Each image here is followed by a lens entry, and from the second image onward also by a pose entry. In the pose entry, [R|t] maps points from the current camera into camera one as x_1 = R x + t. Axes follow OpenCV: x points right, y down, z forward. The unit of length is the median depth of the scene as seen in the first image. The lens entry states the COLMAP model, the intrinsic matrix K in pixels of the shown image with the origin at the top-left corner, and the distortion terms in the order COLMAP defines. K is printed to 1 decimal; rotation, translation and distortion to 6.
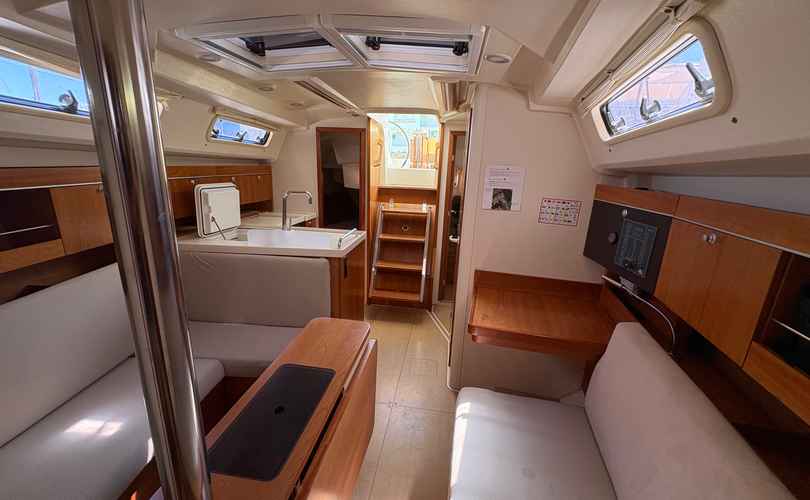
lens RADIAL K [[322.8, 0, 405.0], [0, 322.8, 250.0], [0, 0, 1]] dist [-0.001617, -0.000010]
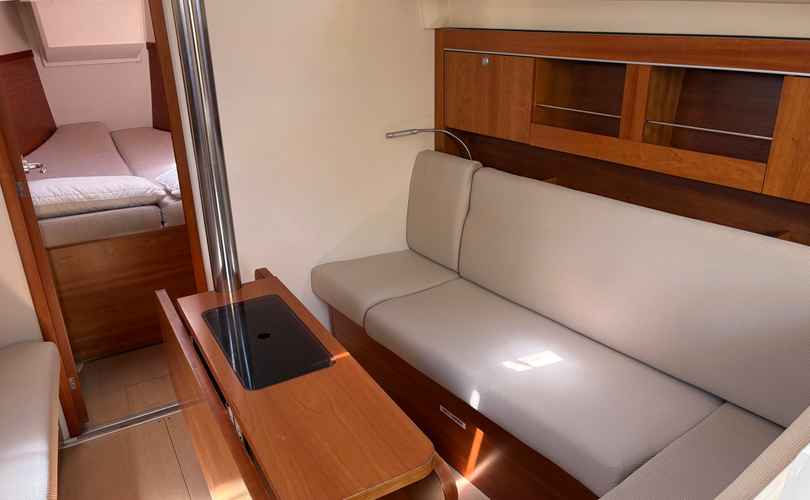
lens RADIAL K [[620.3, 0, 405.2], [0, 620.3, 258.7], [0, 0, 1]] dist [0.024873, -0.006648]
pose [[-0.787068, 0.207555, -0.580900, 0.103056], [-0.180241, 0.823222, 0.538347, -0.292826], [0.589947, 0.528418, -0.610522, 1.061368]]
